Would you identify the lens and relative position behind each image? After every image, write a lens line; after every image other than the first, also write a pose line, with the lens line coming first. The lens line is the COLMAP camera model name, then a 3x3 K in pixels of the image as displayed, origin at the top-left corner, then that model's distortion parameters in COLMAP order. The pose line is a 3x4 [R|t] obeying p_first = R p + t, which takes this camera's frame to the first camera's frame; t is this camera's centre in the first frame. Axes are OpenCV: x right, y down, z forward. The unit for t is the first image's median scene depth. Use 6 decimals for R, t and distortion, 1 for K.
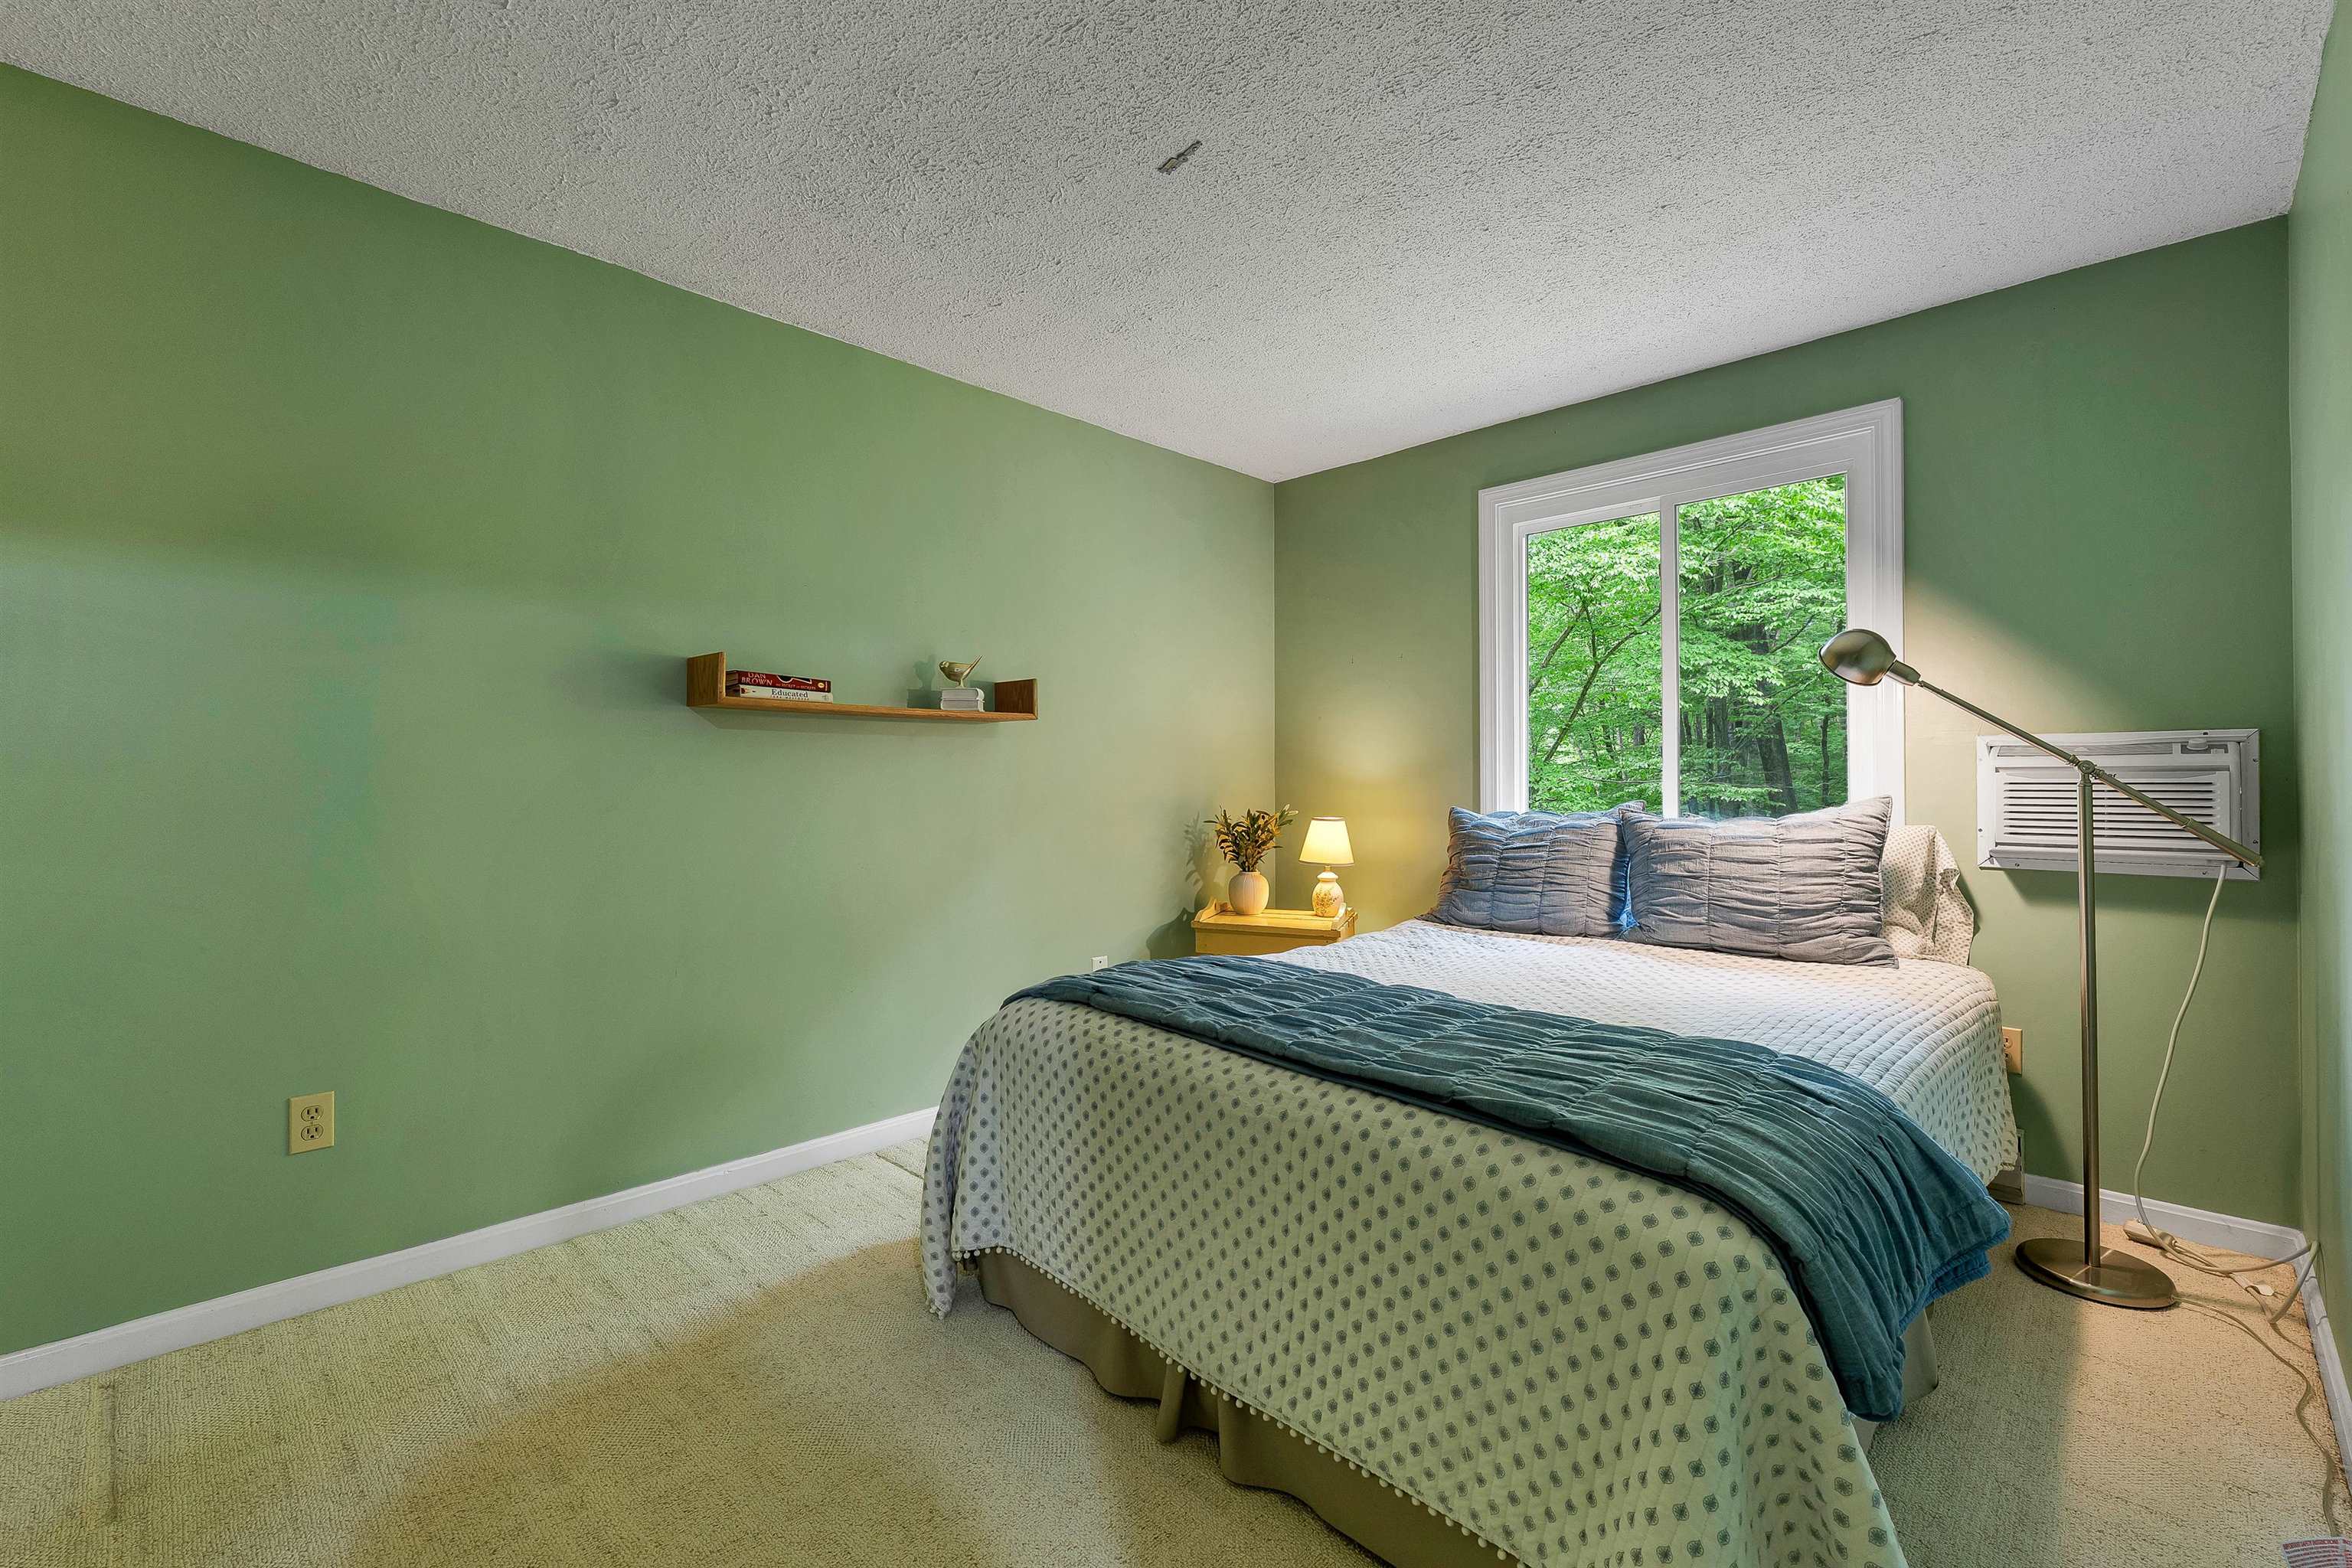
lens RADIAL K [[977.2, 0, 1183.1], [0, 977.2, 782.0], [0, 0, 1]] dist [-0.006267, -0.000007]
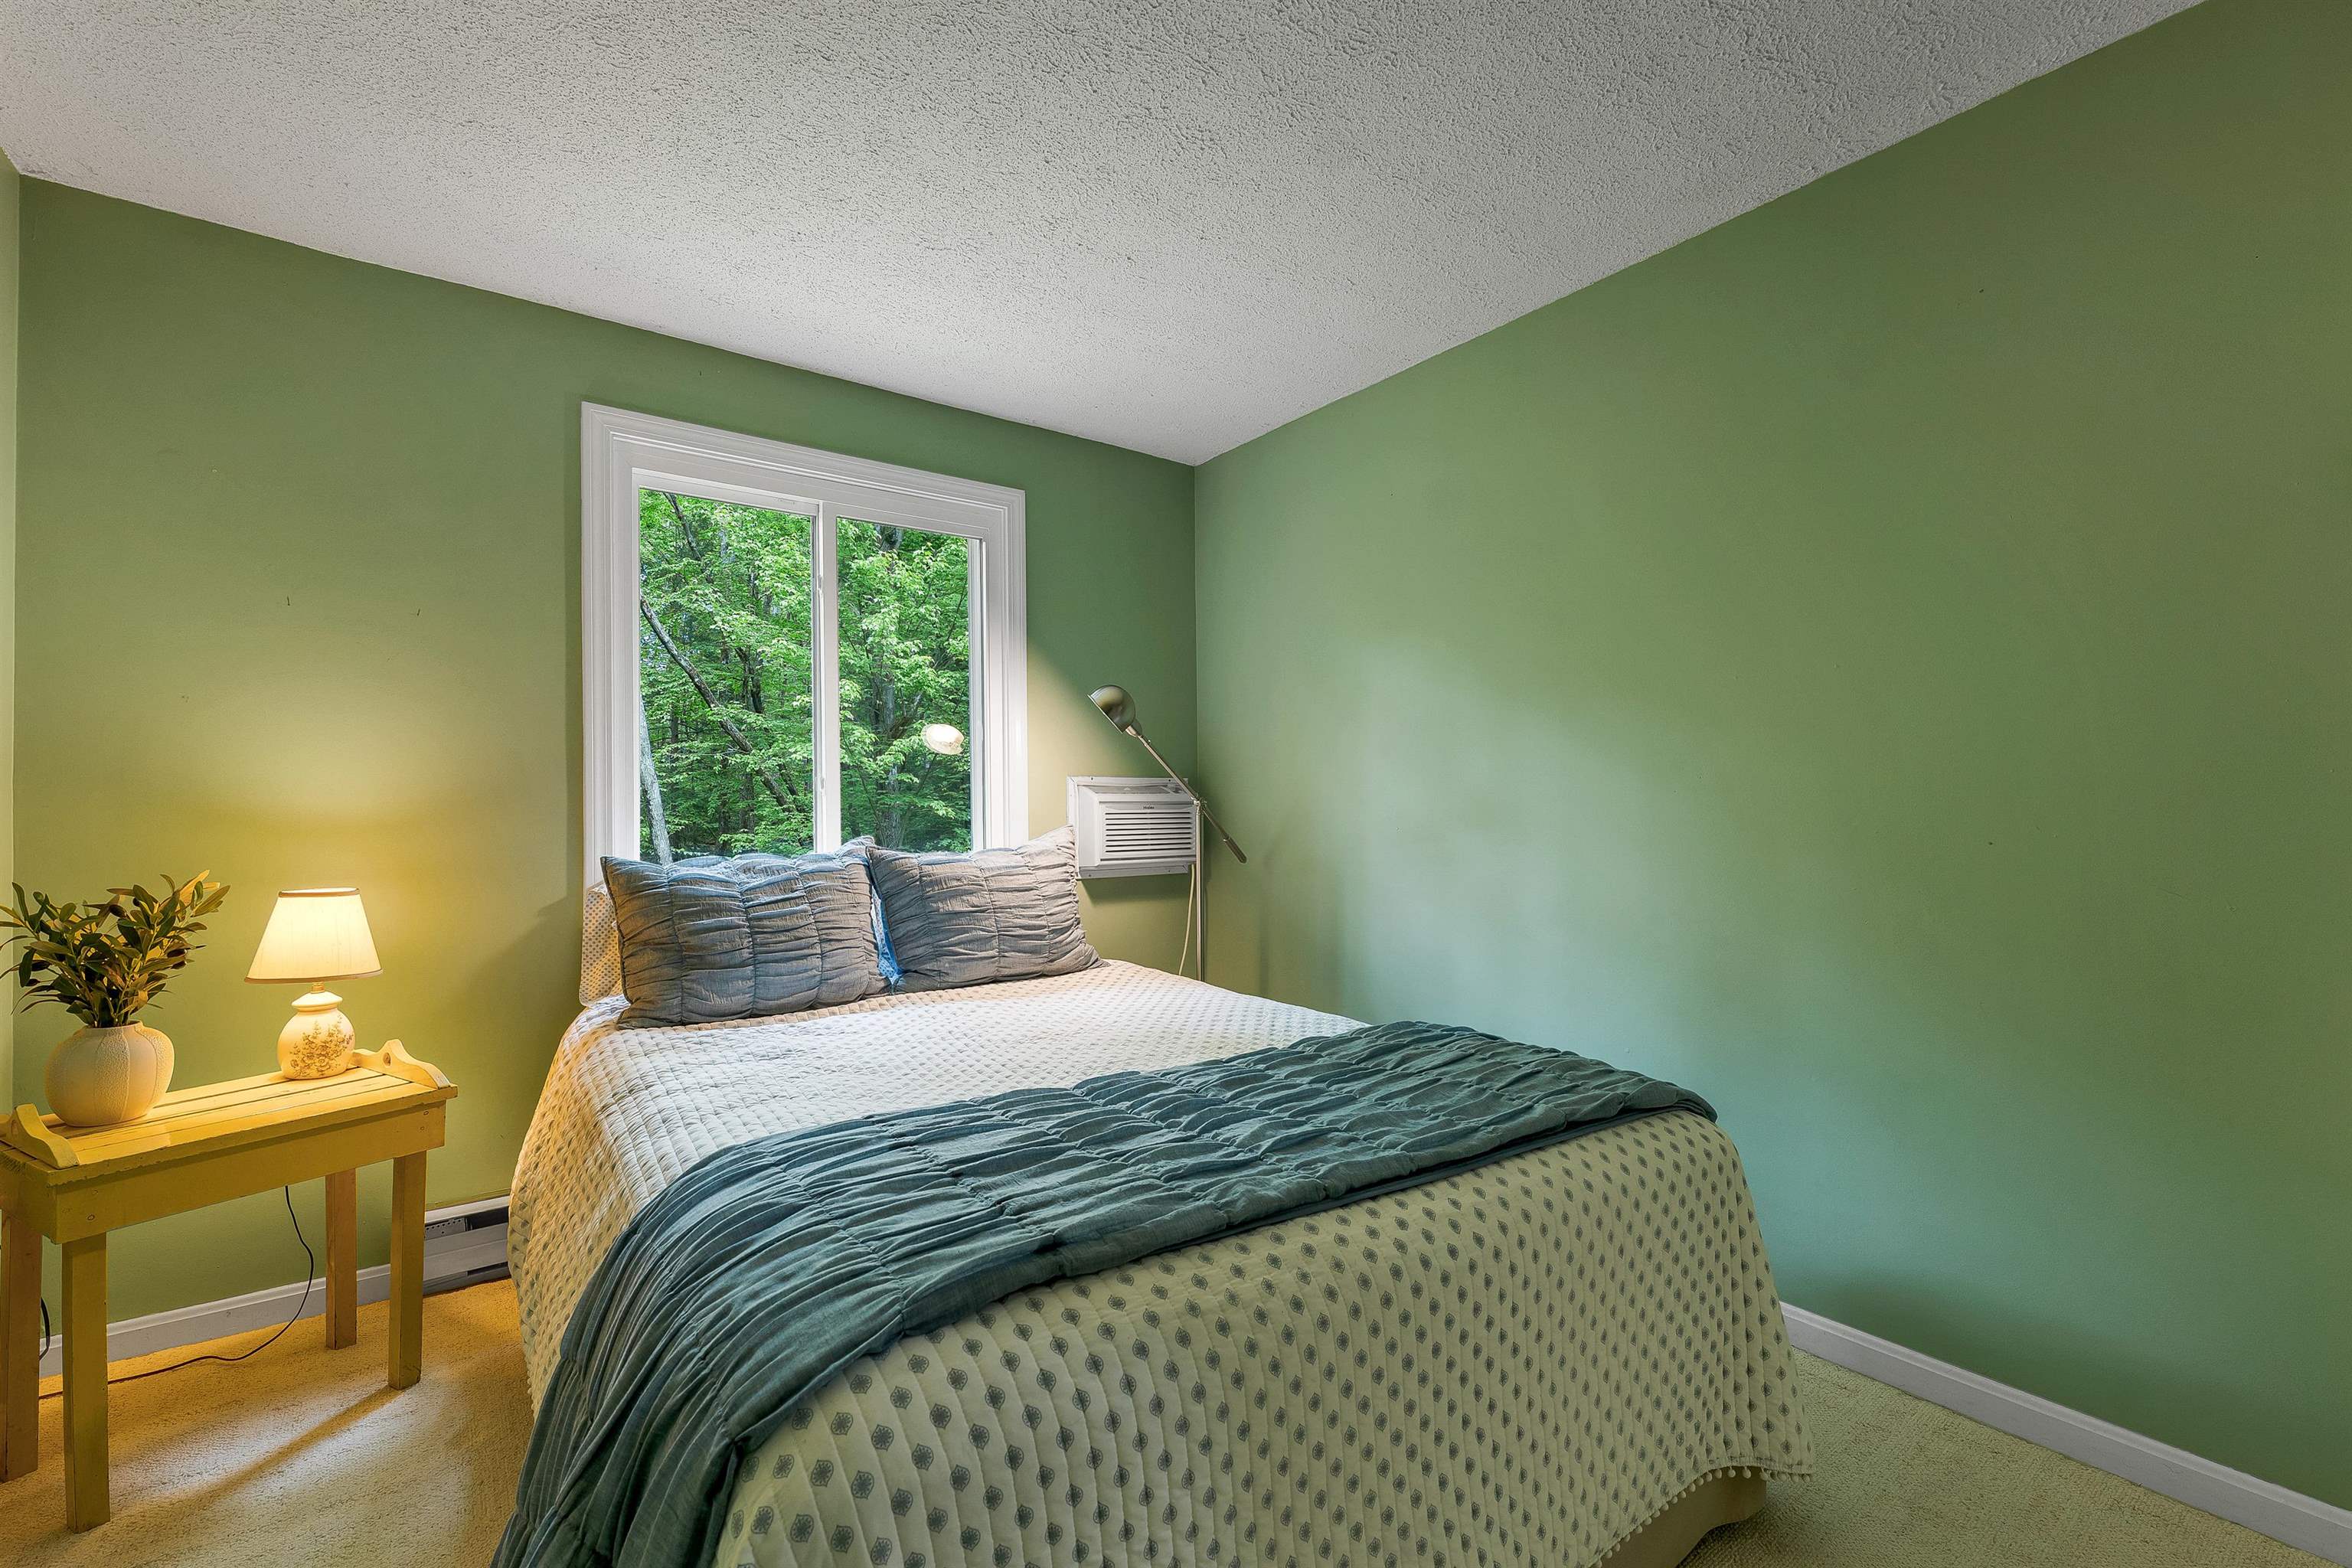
lens RADIAL K [[977.2, 0, 1181.4], [0, 977.2, 787.4], [0, 0, 1]] dist [-0.006267, -0.000007]
pose [[0.168312, 0.019647, 0.985538, -0.396107], [0.009725, 0.999720, -0.021590, -0.004203], [-0.985686, 0.013219, 0.168074, 0.598040]]
